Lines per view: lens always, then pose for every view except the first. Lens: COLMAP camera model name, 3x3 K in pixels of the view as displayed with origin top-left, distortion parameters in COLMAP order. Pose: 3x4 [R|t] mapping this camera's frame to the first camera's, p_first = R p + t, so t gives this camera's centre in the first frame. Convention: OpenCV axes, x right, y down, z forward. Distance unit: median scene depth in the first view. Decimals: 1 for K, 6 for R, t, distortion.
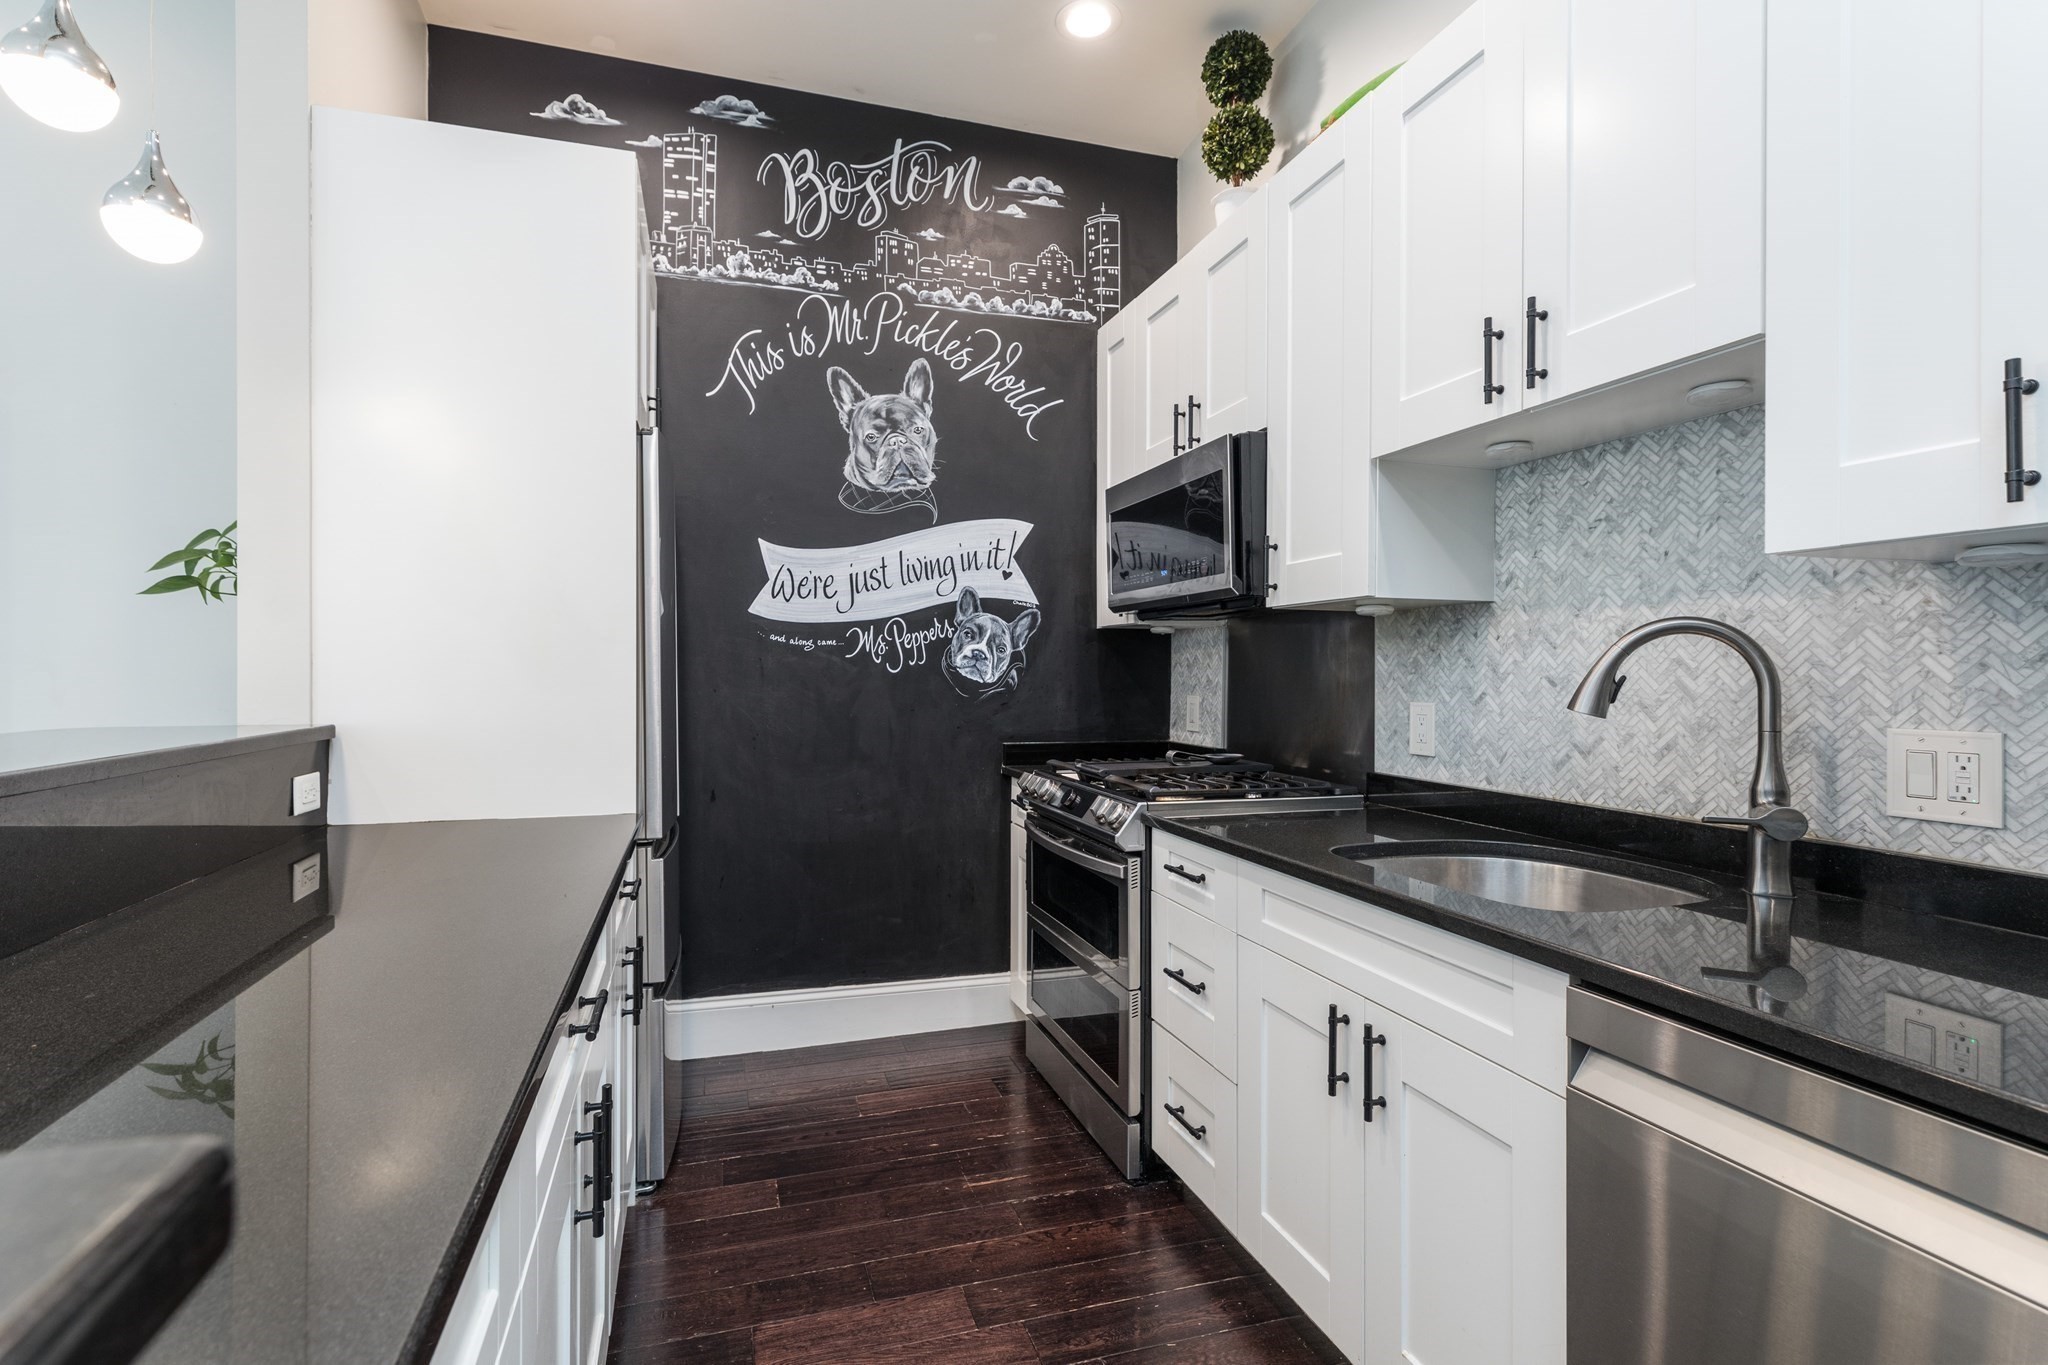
lens RADIAL K [[930.6, 0, 1007.8], [0, 930.6, 677.2], [0, 0, 1]] dist [0.002353, -0.000408]
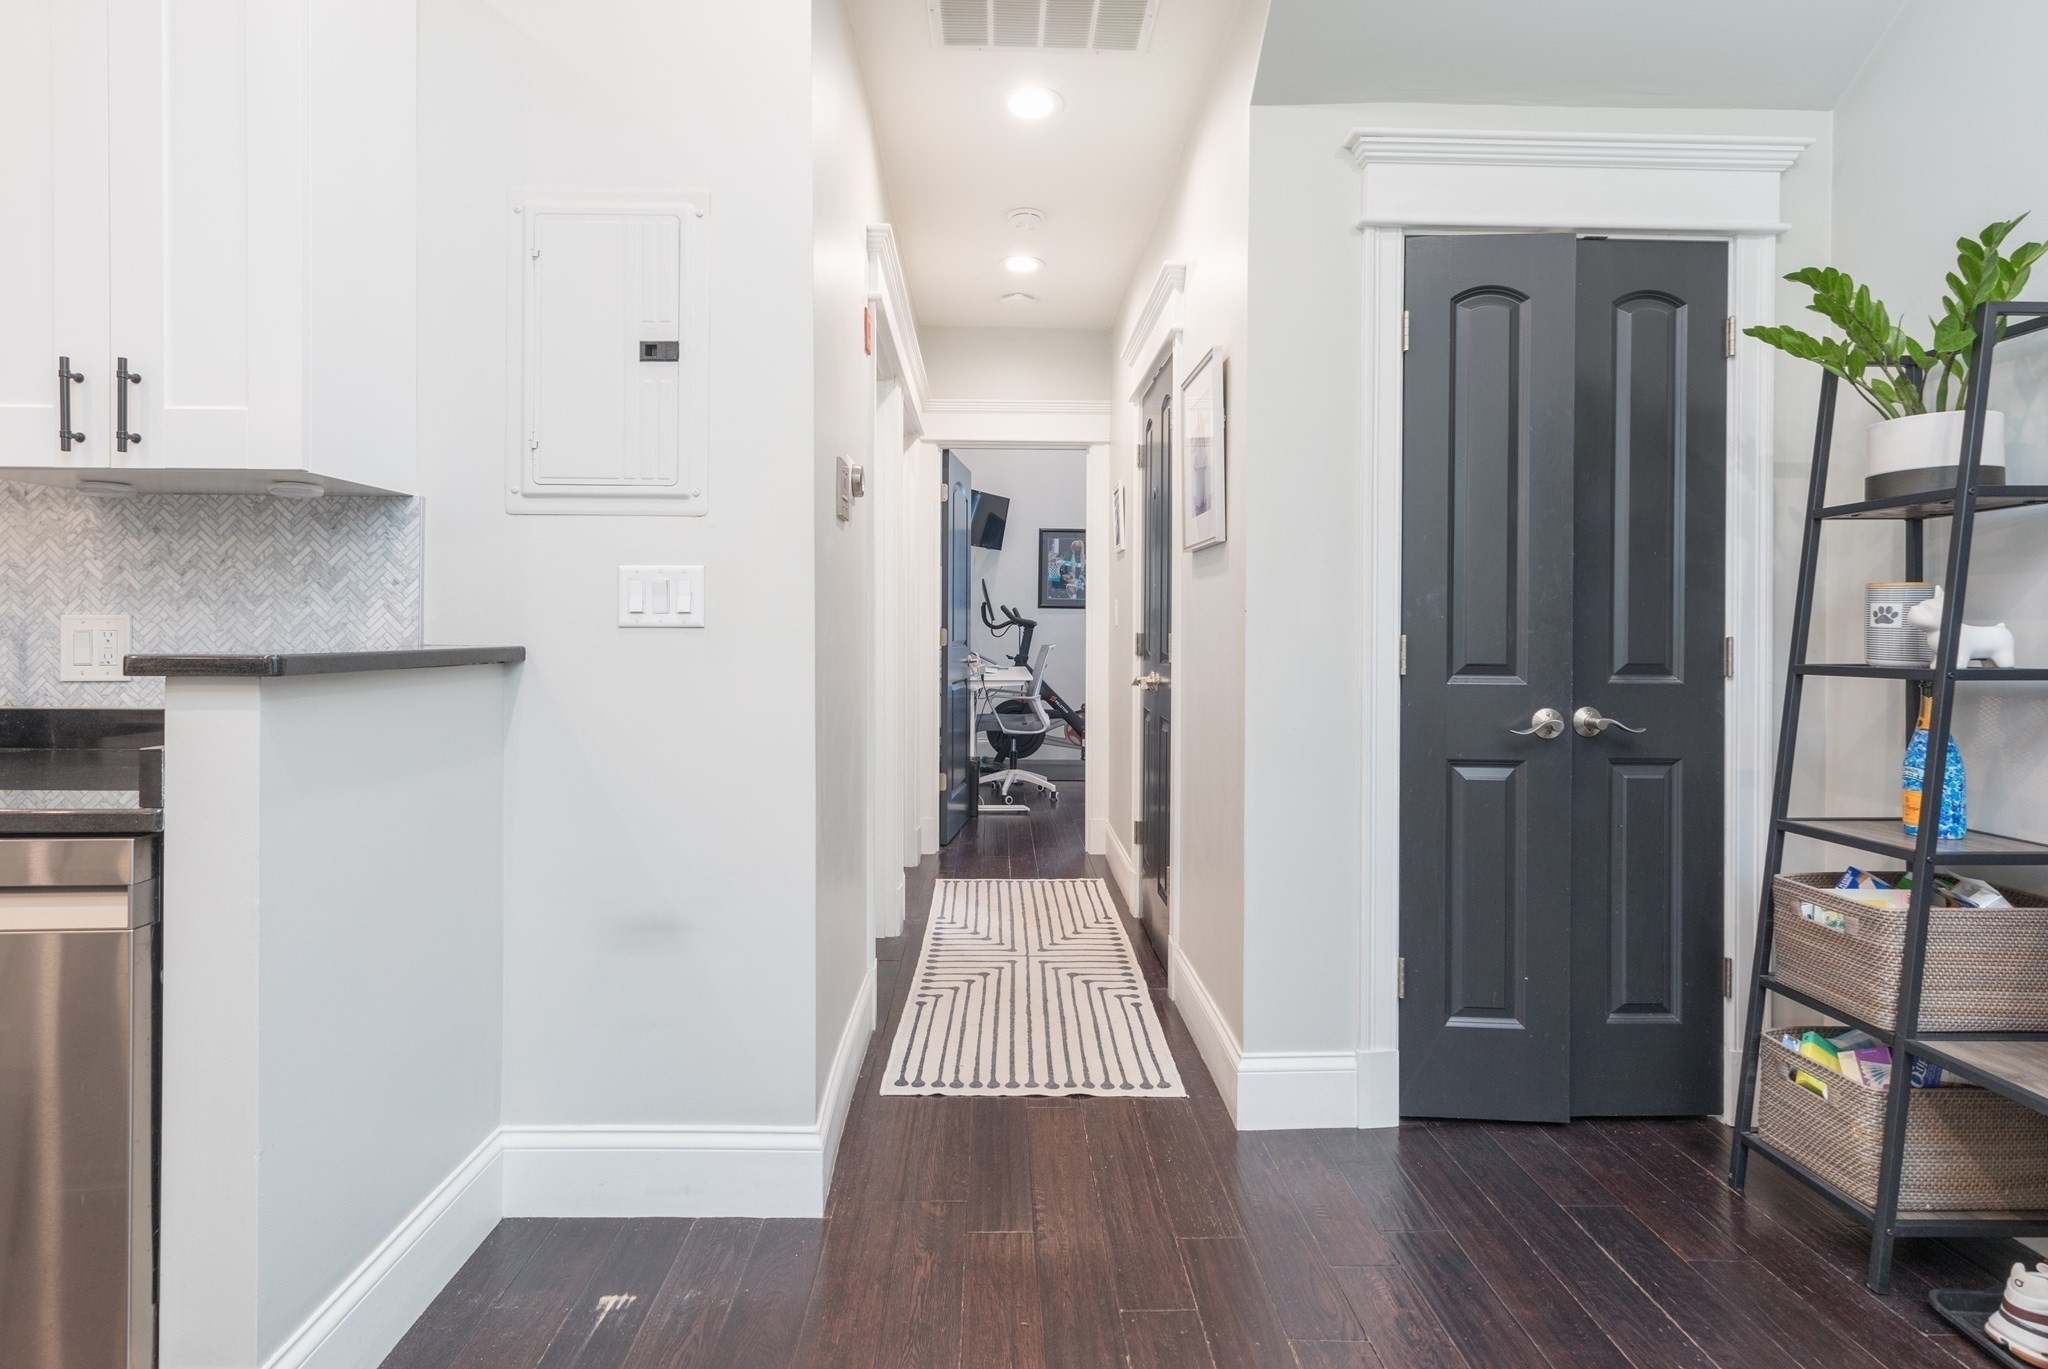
lens RADIAL K [[975.7, 0, 1043.1], [0, 975.7, 616.6], [0, 0, 1]] dist [0.003642, 0.000035]
pose [[0.271638, -0.000978, 0.962399, -0.005648], [0.000667, 0.999999, 0.000828, 0.041533], [-0.962399, 0.000417, 0.271639, -0.514191]]
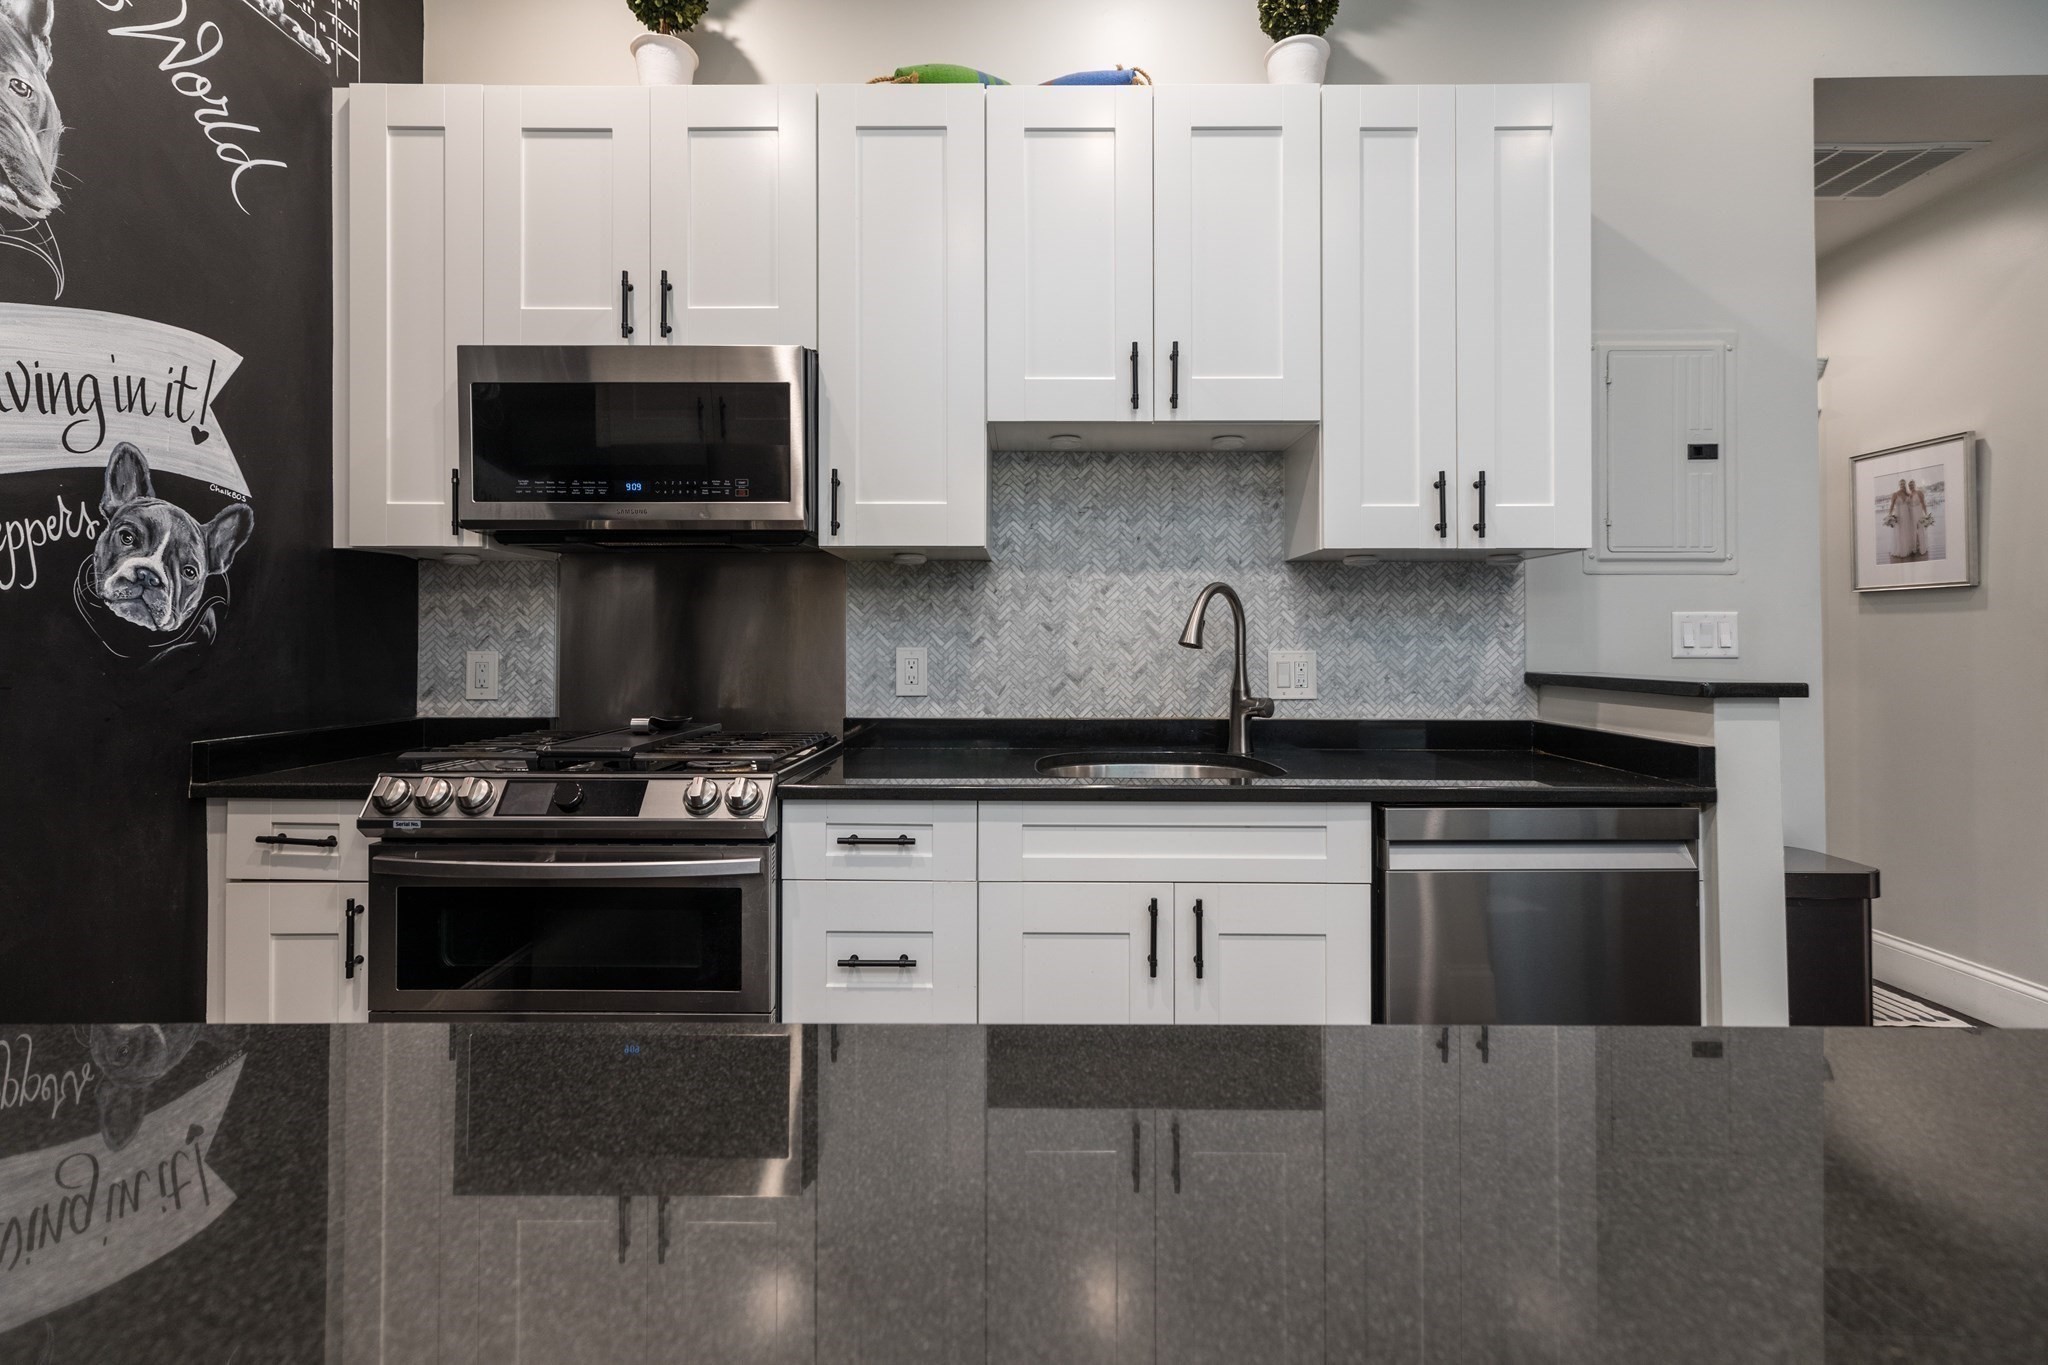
lens RADIAL K [[930.6, 0, 1019.3], [0, 930.6, 640.8], [0, 0, 1]] dist [0.002353, -0.000408]
pose [[0.308788, -0.000592, 0.951131, -0.667685], [0.004999, 0.999987, -0.001001, 0.025652], [-0.951118, 0.005064, 0.308787, 0.657757]]
